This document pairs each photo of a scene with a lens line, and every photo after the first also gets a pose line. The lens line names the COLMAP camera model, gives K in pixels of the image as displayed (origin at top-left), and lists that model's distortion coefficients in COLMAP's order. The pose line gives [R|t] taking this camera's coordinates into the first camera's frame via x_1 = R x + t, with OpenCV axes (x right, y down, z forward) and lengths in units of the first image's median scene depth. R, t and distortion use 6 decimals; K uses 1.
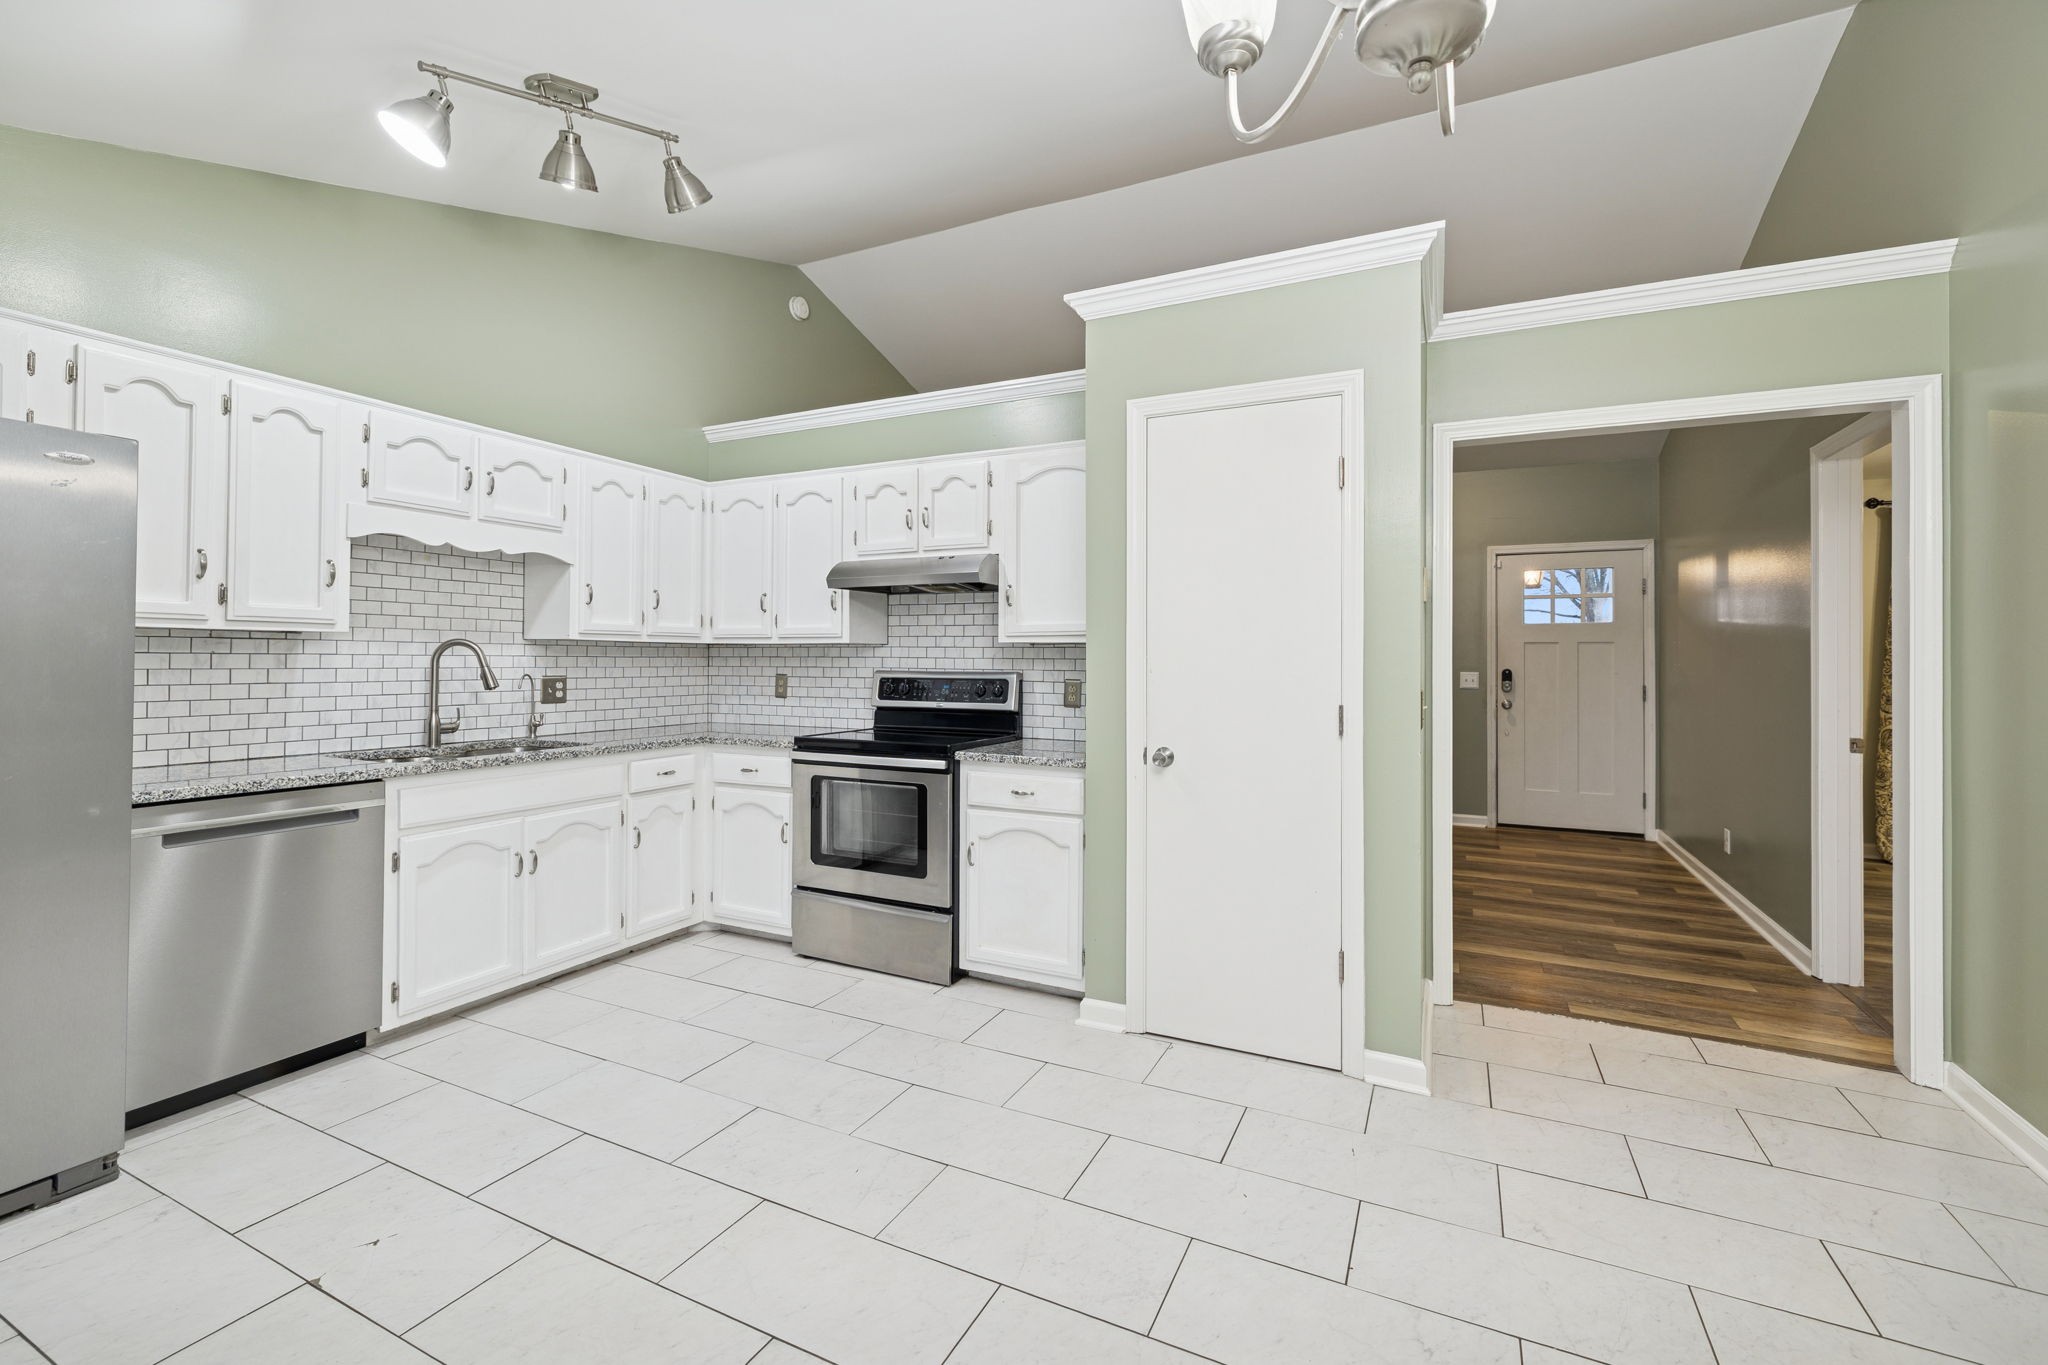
lens RADIAL K [[855.8, 0, 1032.6], [0, 855.8, 644.3], [0, 0, 1]] dist [0.001710, 0.000165]
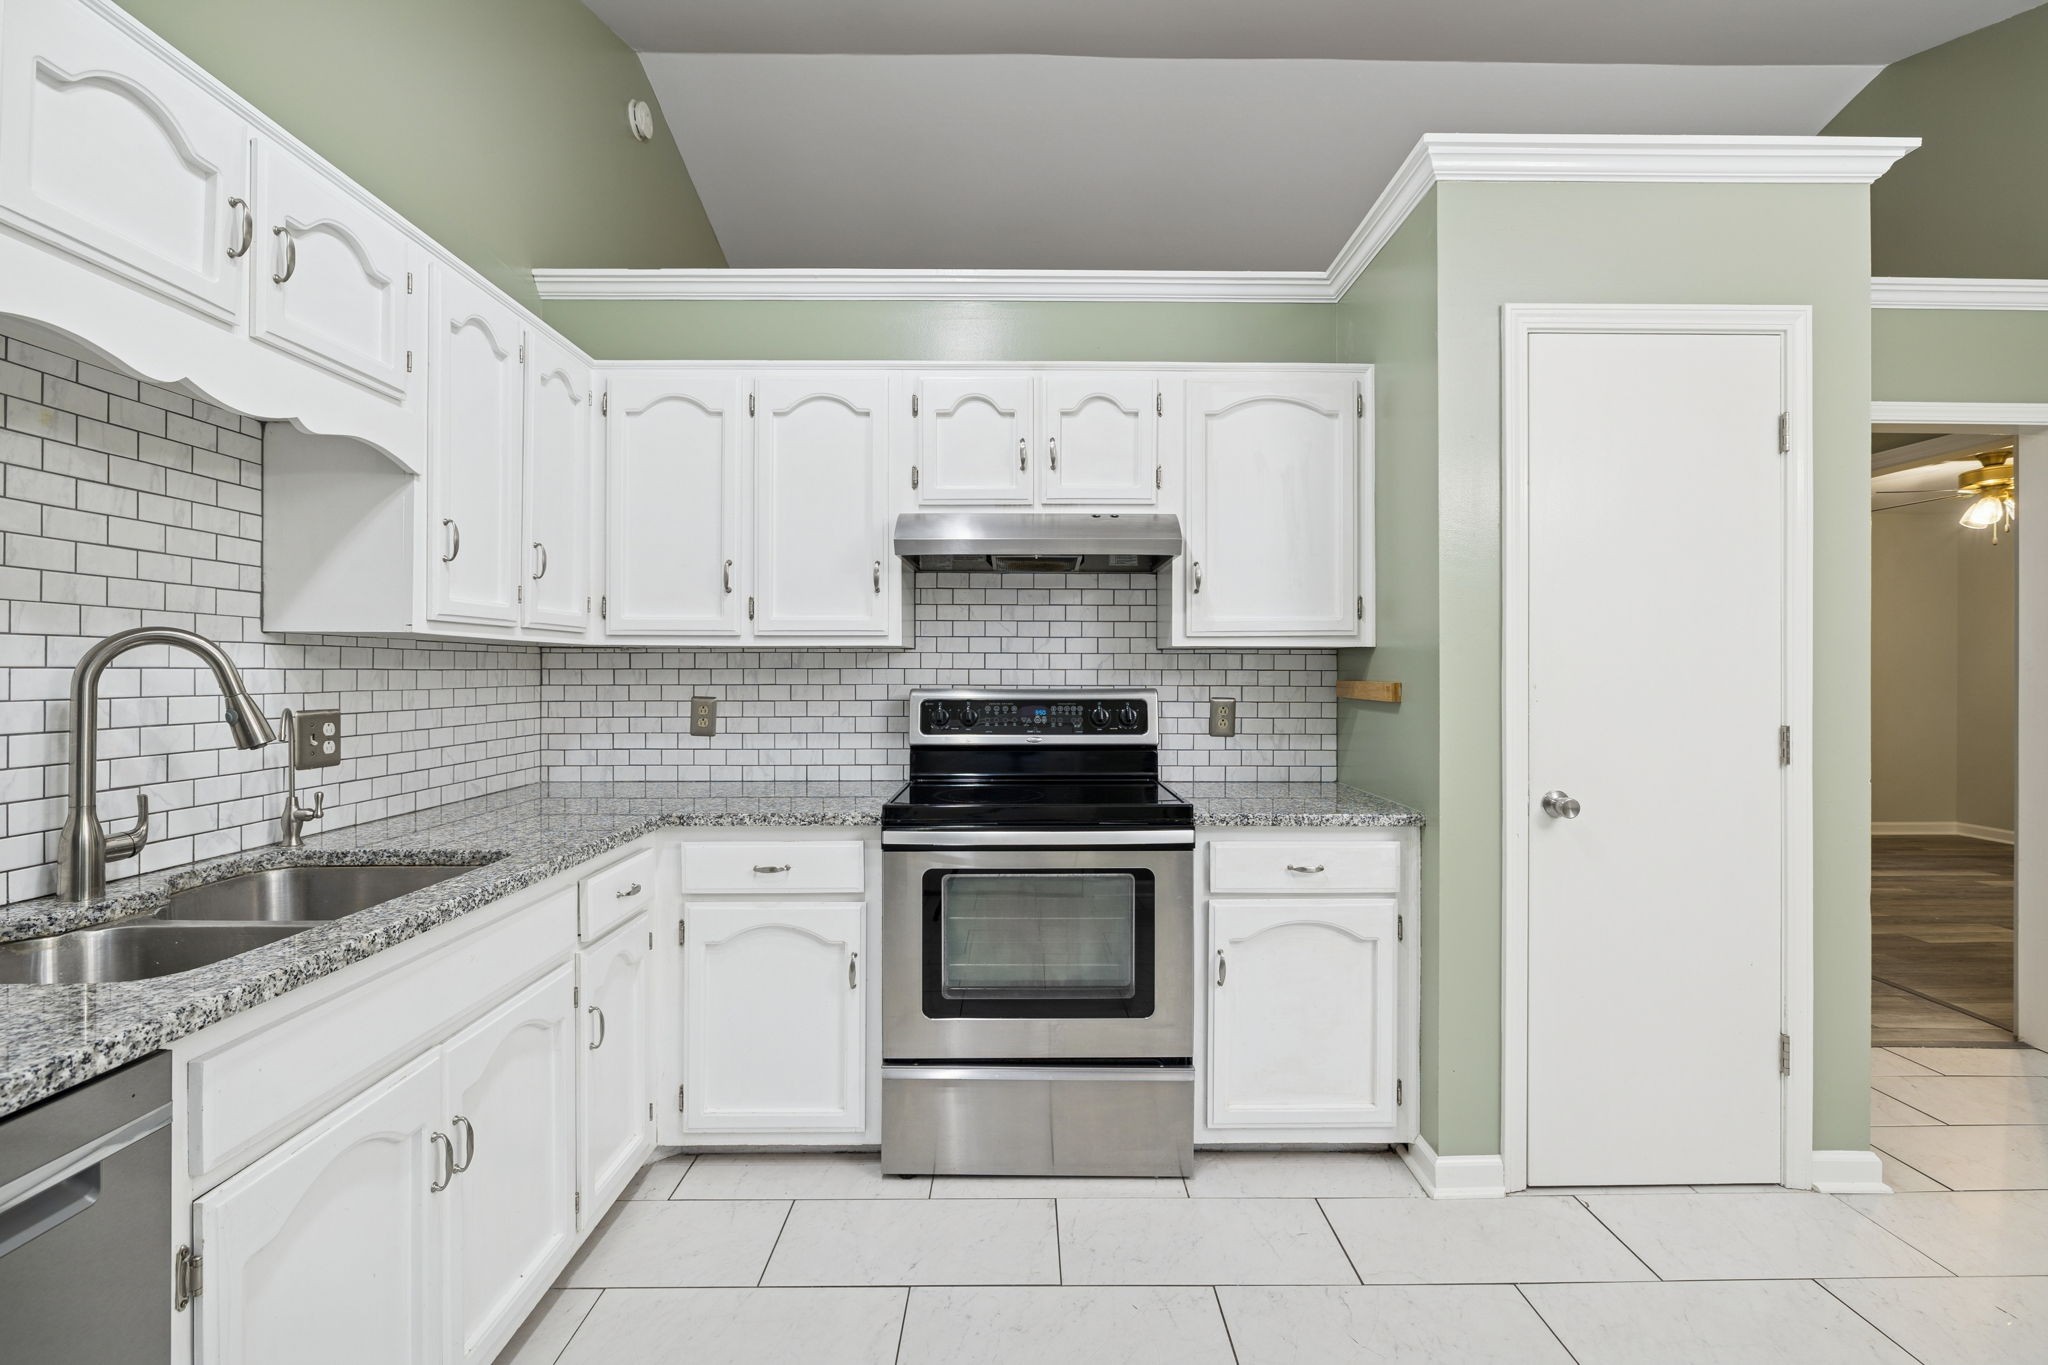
lens RADIAL K [[894.0, 0, 1023.1], [0, 894.0, 663.3], [0, 0, 1]] dist [-0.003872, -0.000390]
pose [[0.897058, -0.001325, 0.441911, -0.432761], [-0.003370, 0.999946, 0.009839, 0.004754], [-0.441900, -0.010315, 0.897005, 0.386951]]
